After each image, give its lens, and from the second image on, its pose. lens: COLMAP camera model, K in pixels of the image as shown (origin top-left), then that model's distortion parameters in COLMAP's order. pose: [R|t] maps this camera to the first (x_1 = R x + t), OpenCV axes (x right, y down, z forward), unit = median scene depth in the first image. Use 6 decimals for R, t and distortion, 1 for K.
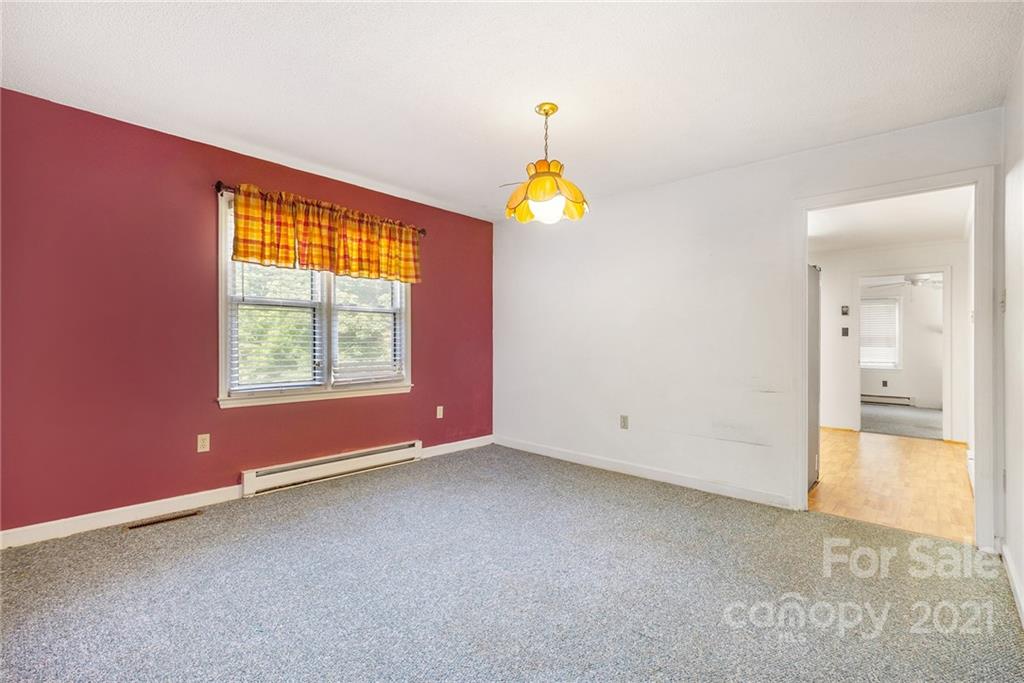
lens RADIAL K [[453.5, 0, 504.4], [0, 453.5, 344.3], [0, 0, 1]] dist [-0.000678, -0.000126]
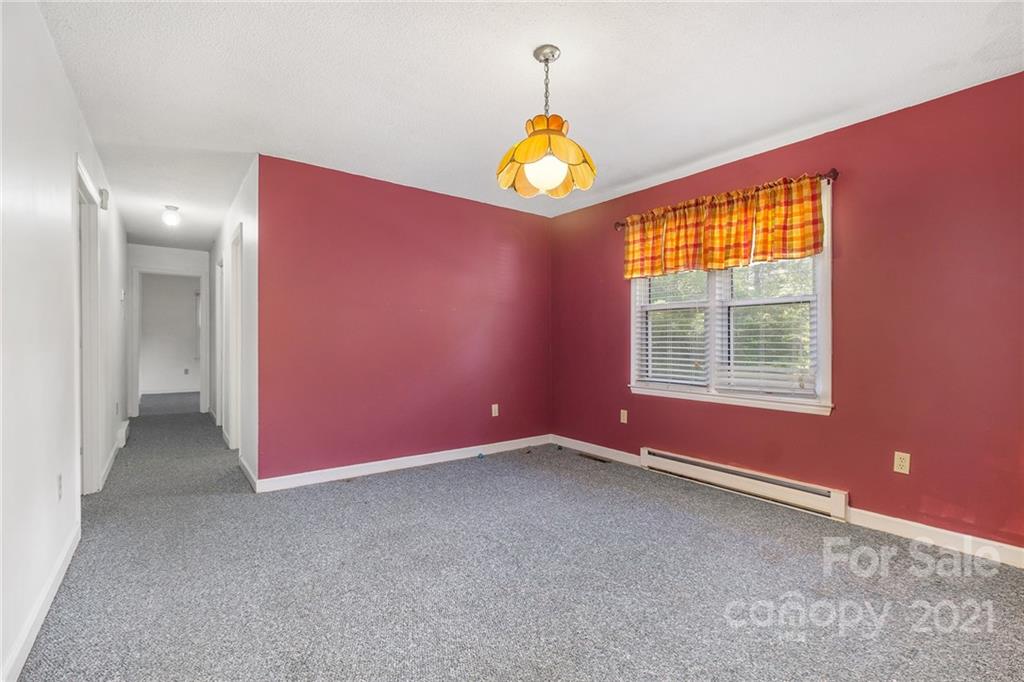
lens RADIAL K [[468.8, 0, 512.3], [0, 468.8, 351.9], [0, 0, 1]] dist [-0.001742, -0.000089]
pose [[-0.161685, 0.006983, -0.986818, 0.678244], [-0.016095, 0.999823, 0.009713, 0.014234], [0.986711, 0.017454, -0.161544, 0.781432]]
